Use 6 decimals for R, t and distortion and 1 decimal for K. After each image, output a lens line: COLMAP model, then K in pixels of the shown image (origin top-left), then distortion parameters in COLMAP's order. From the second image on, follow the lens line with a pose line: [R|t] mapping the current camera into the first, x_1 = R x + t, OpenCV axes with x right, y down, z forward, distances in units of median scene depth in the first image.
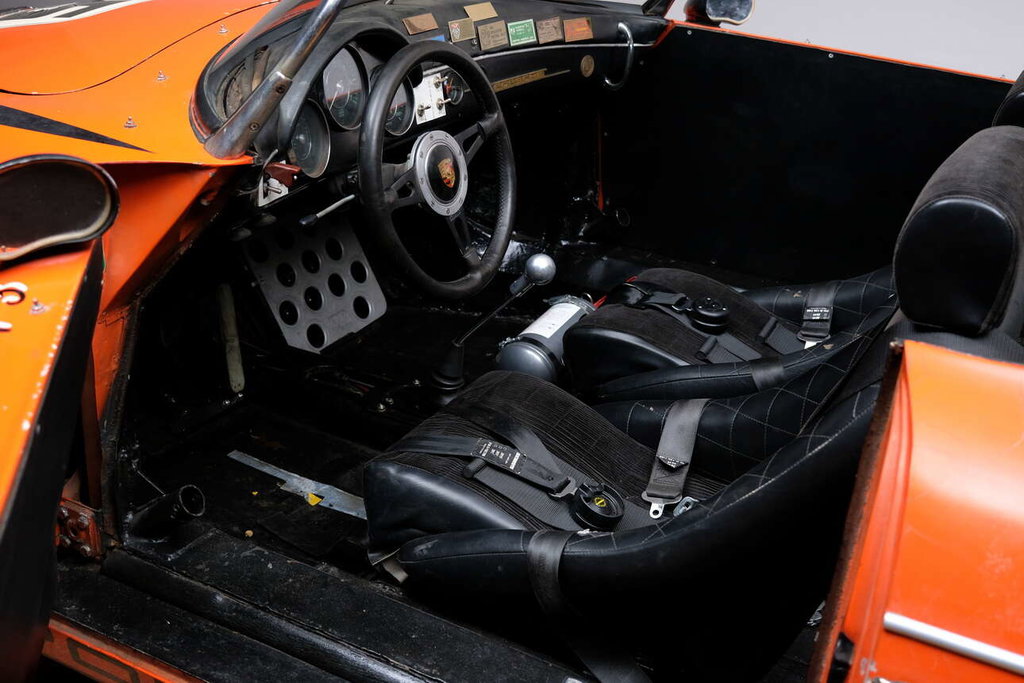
lens RADIAL K [[1094.5, 0, 512.0], [0, 1094.5, 341.5], [0, 0, 1]] dist [0.069960, 0.005435]
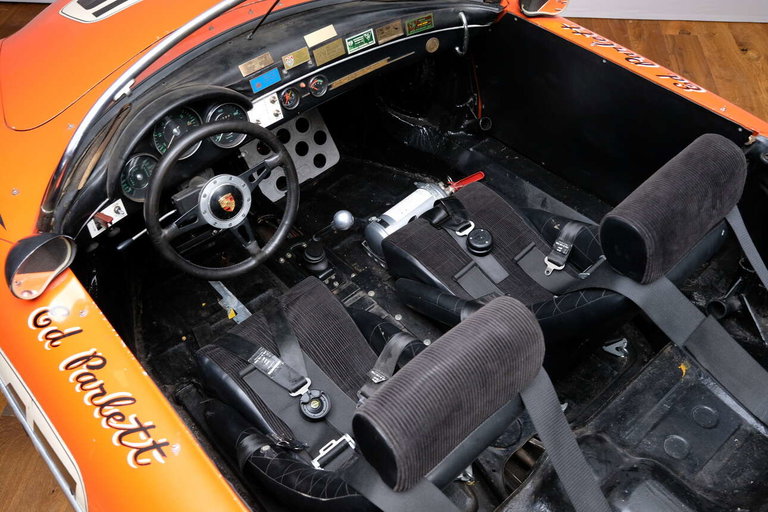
lens RADIAL K [[644.8, 0, 384.0], [0, 644.8, 256.0], [0, 0, 1]] dist [-0.002869, -0.002651]
pose [[0.939384, 0.177064, -0.293609, 0.316520], [-0.058847, 0.926890, 0.370691, -0.320728], [0.337780, -0.330943, 0.881125, 0.181071]]
